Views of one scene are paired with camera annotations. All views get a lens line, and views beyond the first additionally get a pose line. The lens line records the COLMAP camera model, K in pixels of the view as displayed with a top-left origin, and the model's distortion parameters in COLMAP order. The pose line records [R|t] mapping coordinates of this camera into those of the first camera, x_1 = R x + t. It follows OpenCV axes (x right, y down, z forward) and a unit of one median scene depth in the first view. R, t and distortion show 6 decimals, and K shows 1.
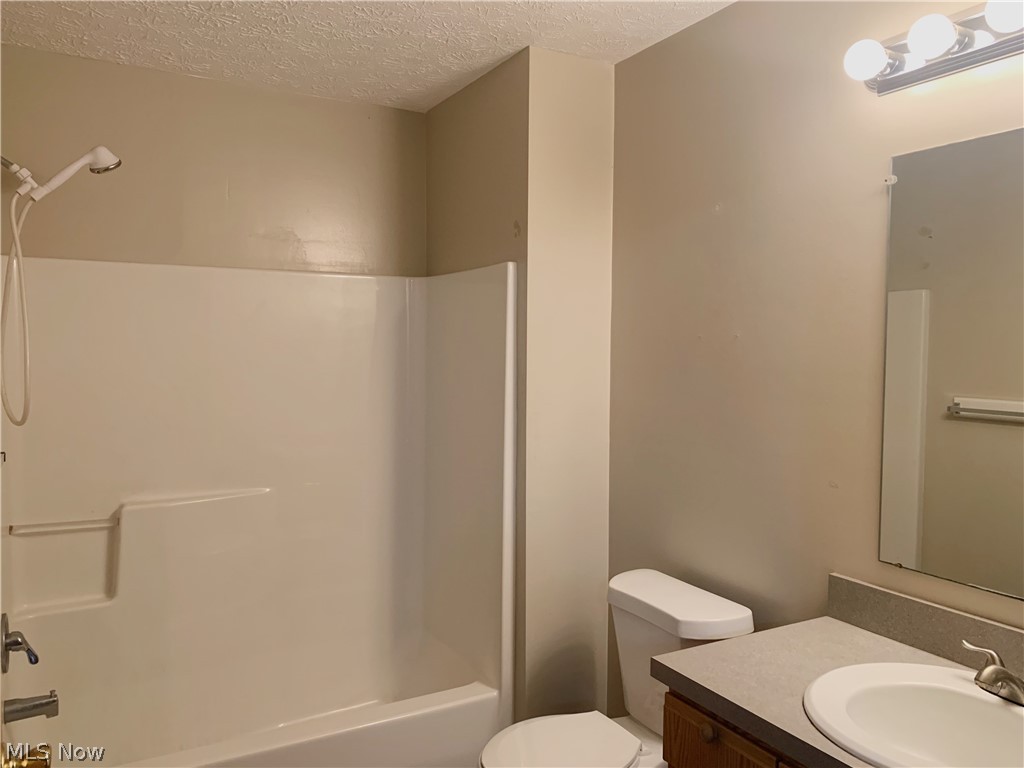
lens RADIAL K [[784.6, 0, 513.1], [0, 784.6, 388.7], [0, 0, 1]] dist [0.011081, 0.004494]
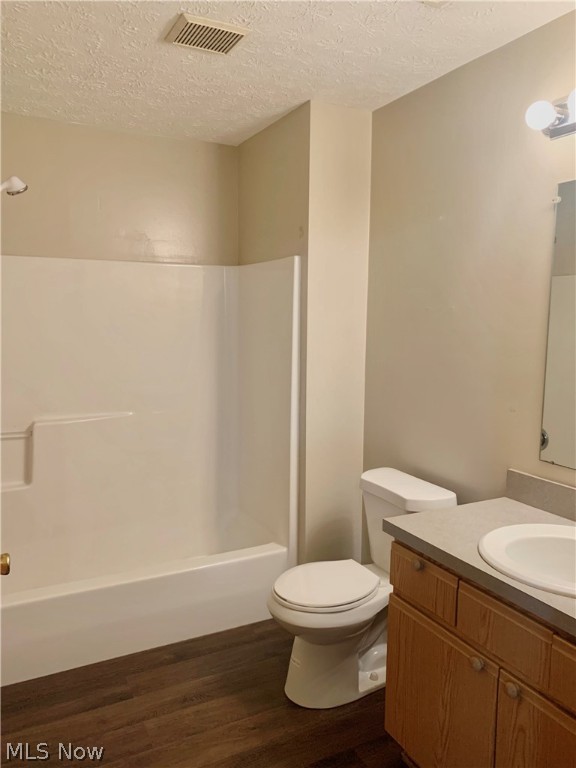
lens RADIAL K [[599.0, 0, 288.0], [0, 599.0, 384.0], [0, 0, 1]] dist [0.026284, 0.018694]
pose [[0.999506, 0.004255, -0.031138, 0.017793], [-0.002252, 0.997941, 0.064100, 0.002052], [0.031346, -0.063998, 0.997458, -0.117586]]
